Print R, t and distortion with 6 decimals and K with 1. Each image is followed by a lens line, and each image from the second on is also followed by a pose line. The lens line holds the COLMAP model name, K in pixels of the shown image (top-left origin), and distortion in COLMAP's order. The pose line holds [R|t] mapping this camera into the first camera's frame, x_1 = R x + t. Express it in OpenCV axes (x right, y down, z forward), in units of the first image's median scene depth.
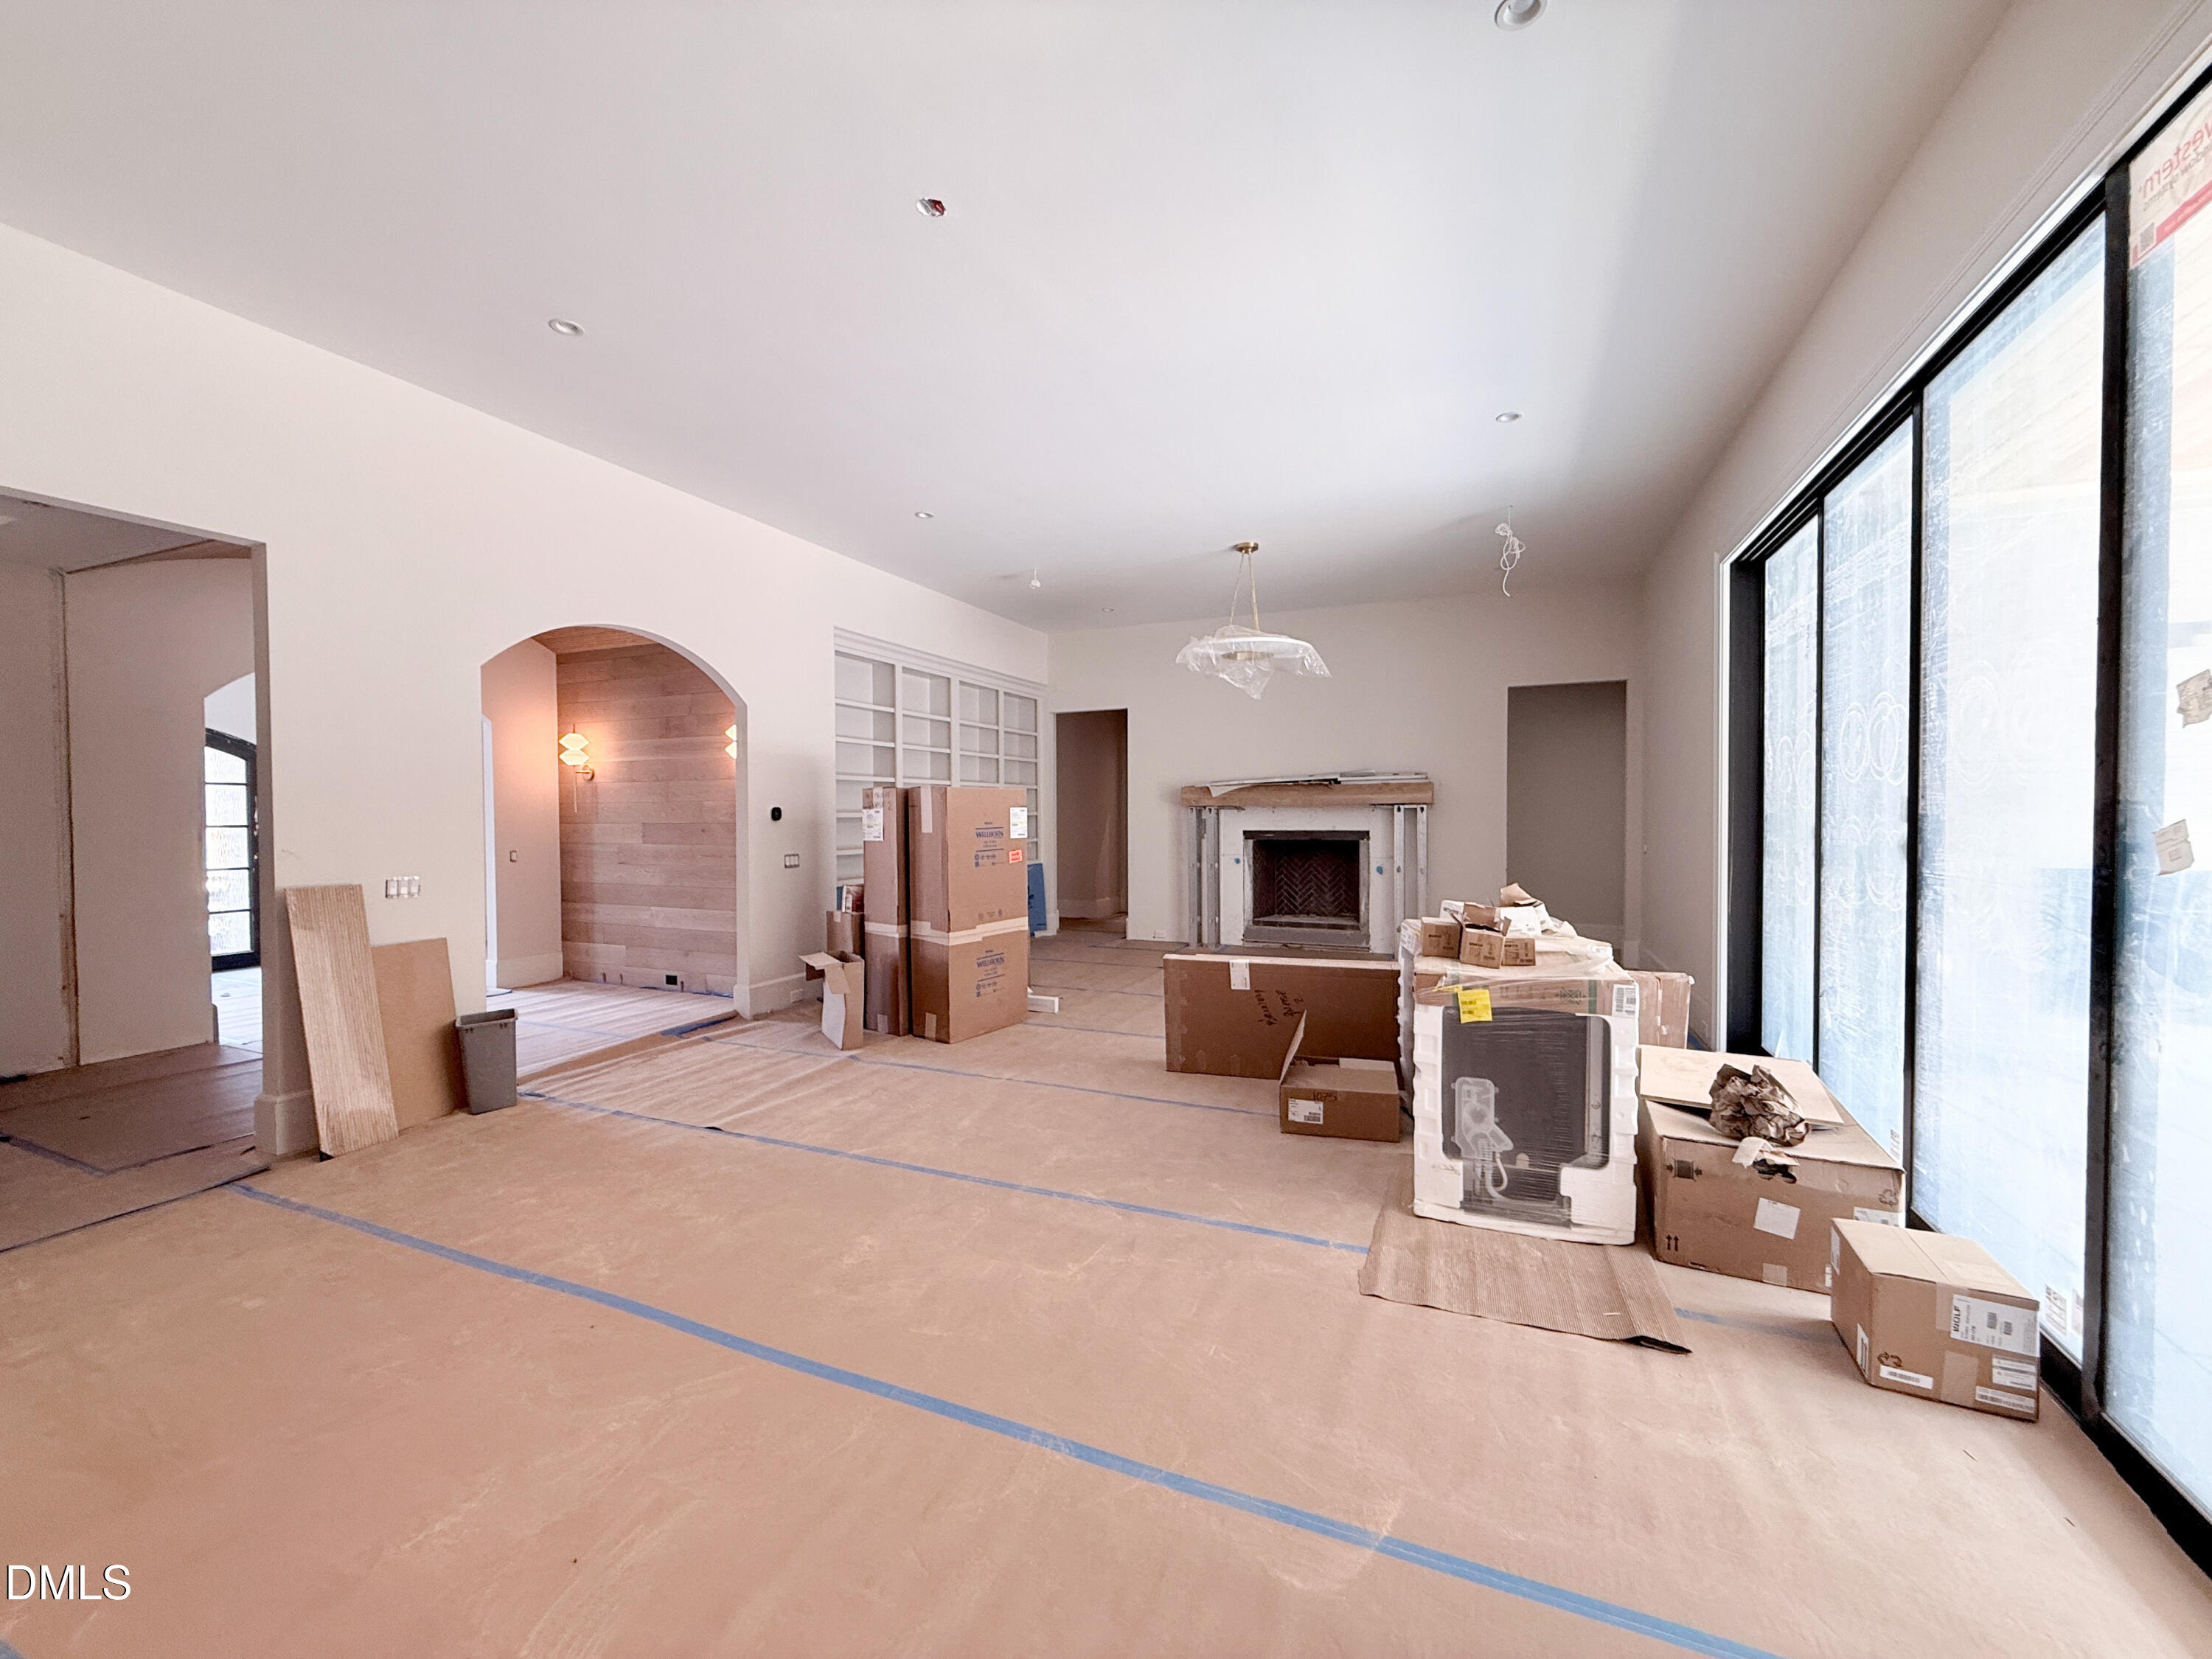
lens RADIAL K [[894.2, 0, 1108.7], [0, 894.2, 824.9], [0, 0, 1]] dist [-0.011352, -0.000185]
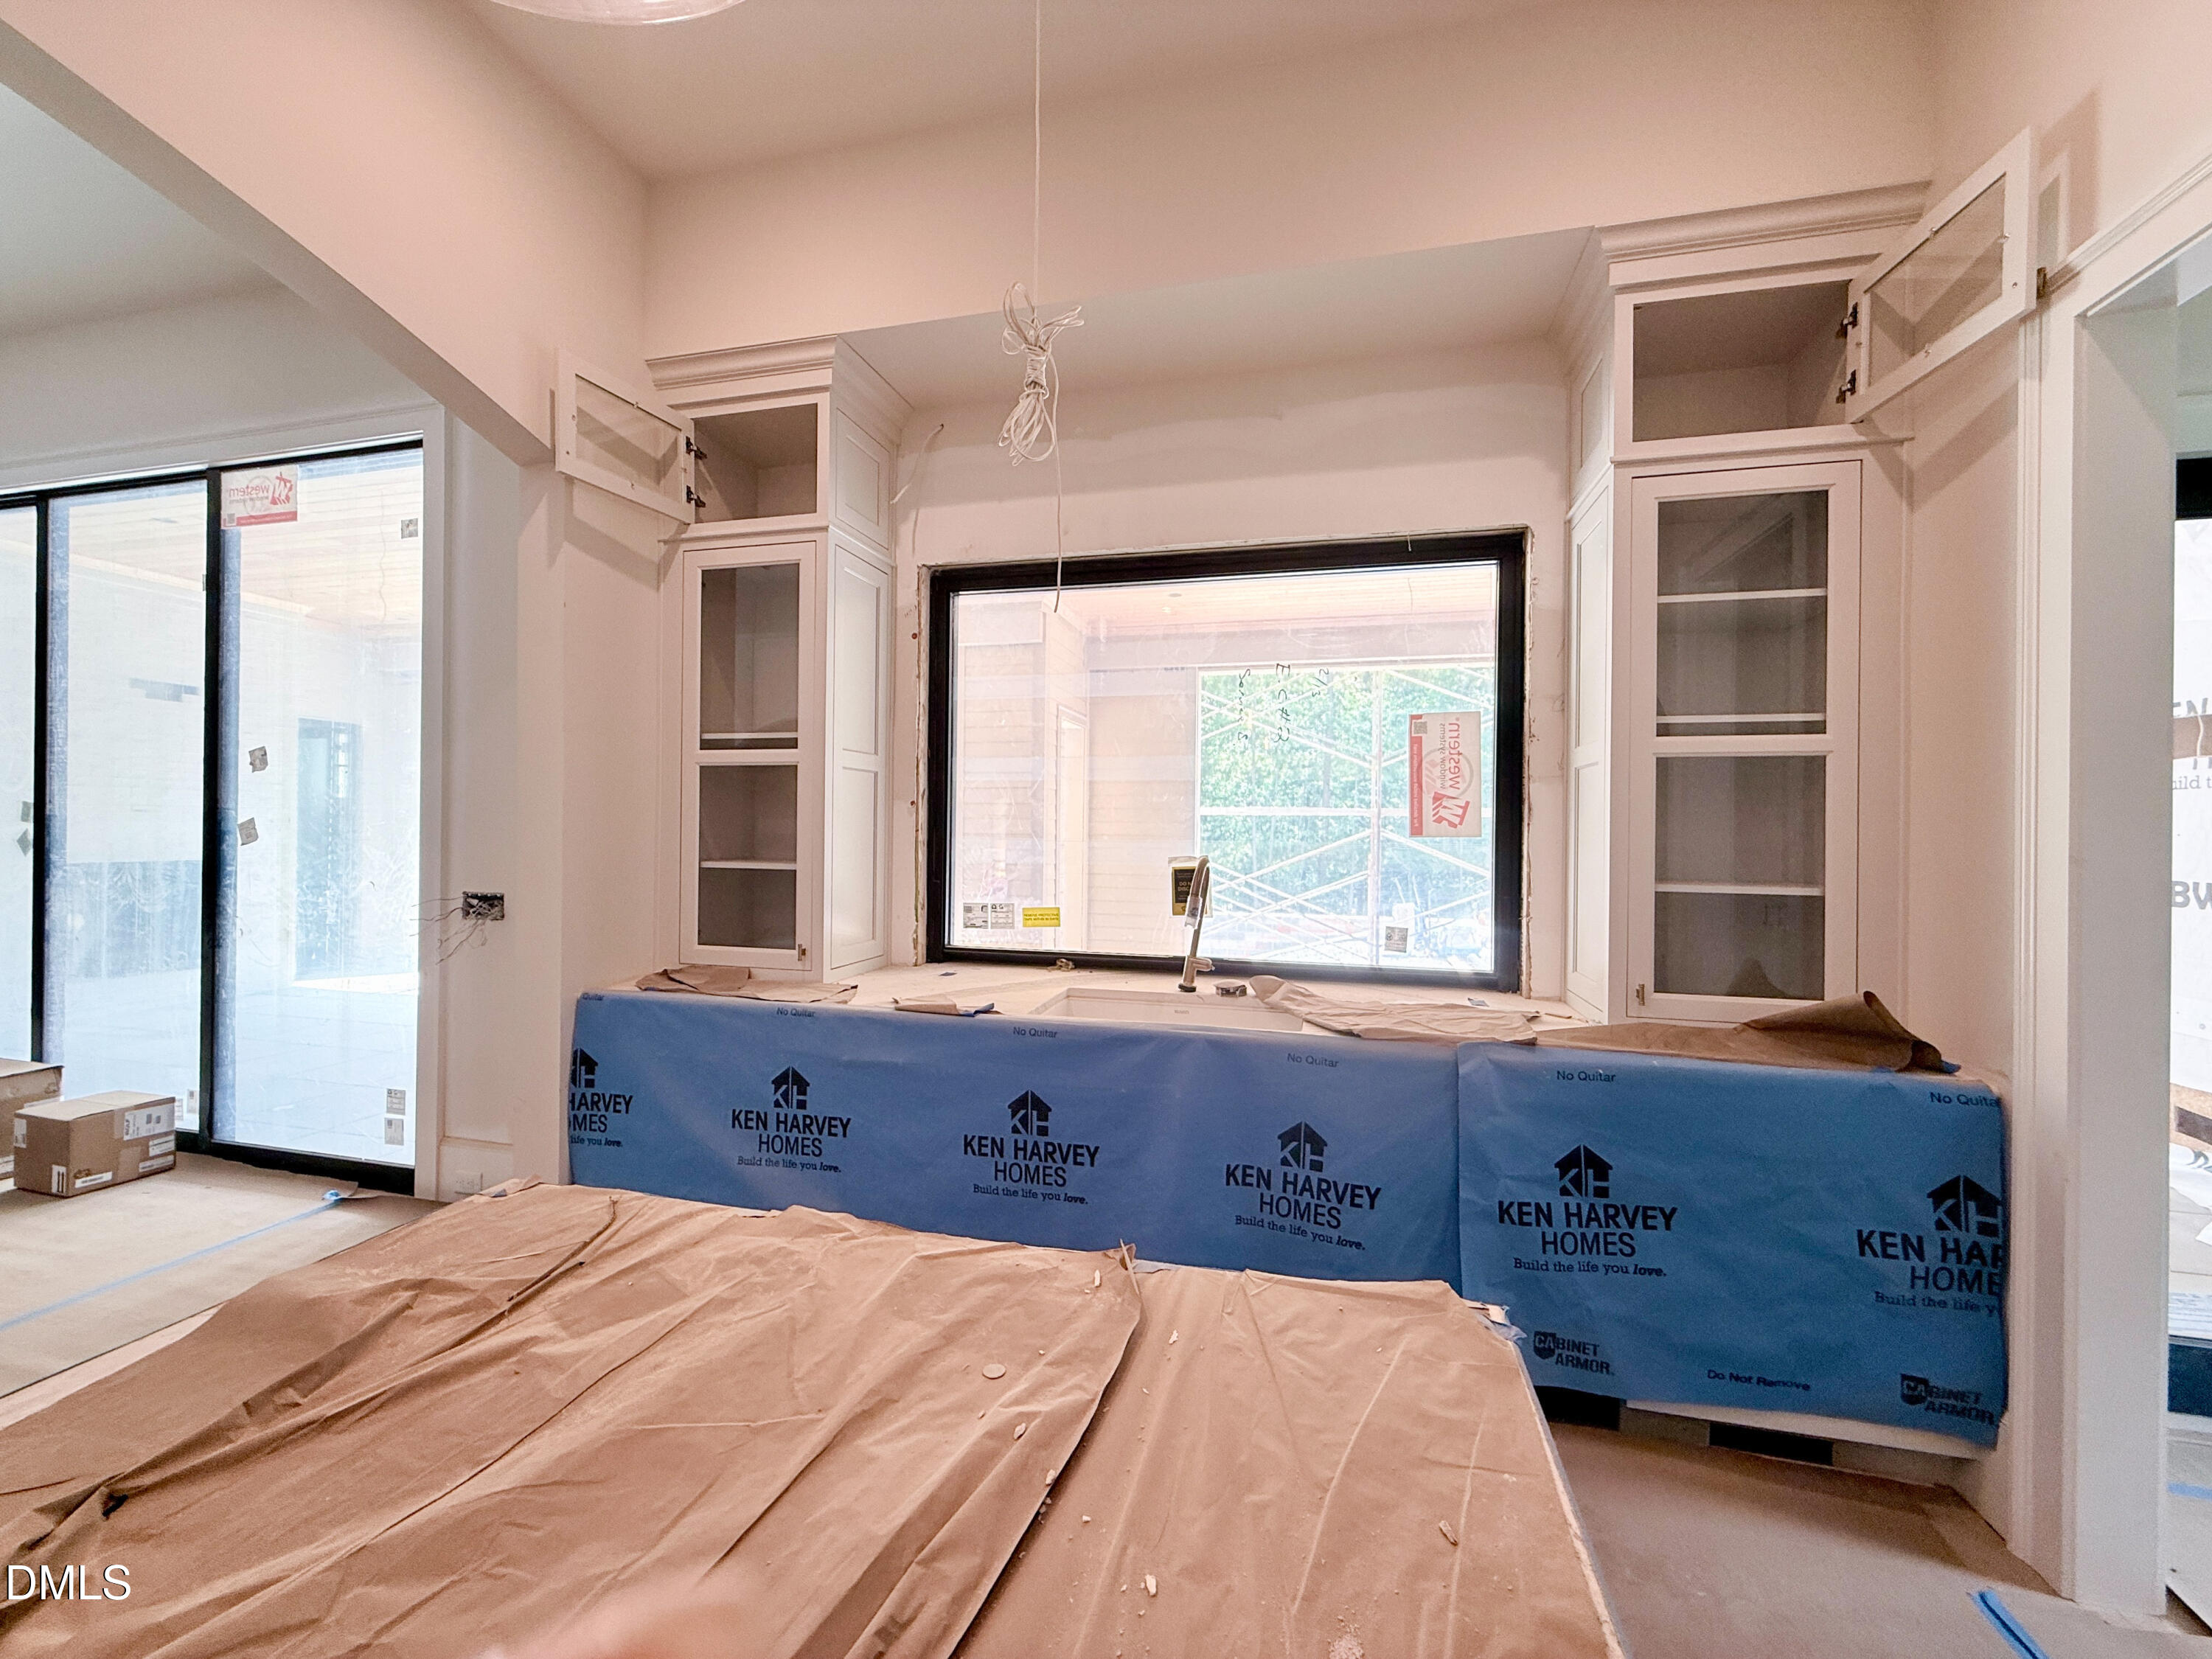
lens RADIAL K [[894.2, 0, 1116.7], [0, 894.2, 829.4], [0, 0, 1]] dist [-0.011352, -0.000185]
pose [[-0.170590, 0.000415, 0.985342, -0.919771], [0.007083, 0.999975, 0.000805, 0.027656], [-0.985317, 0.007116, -0.170589, -0.506069]]
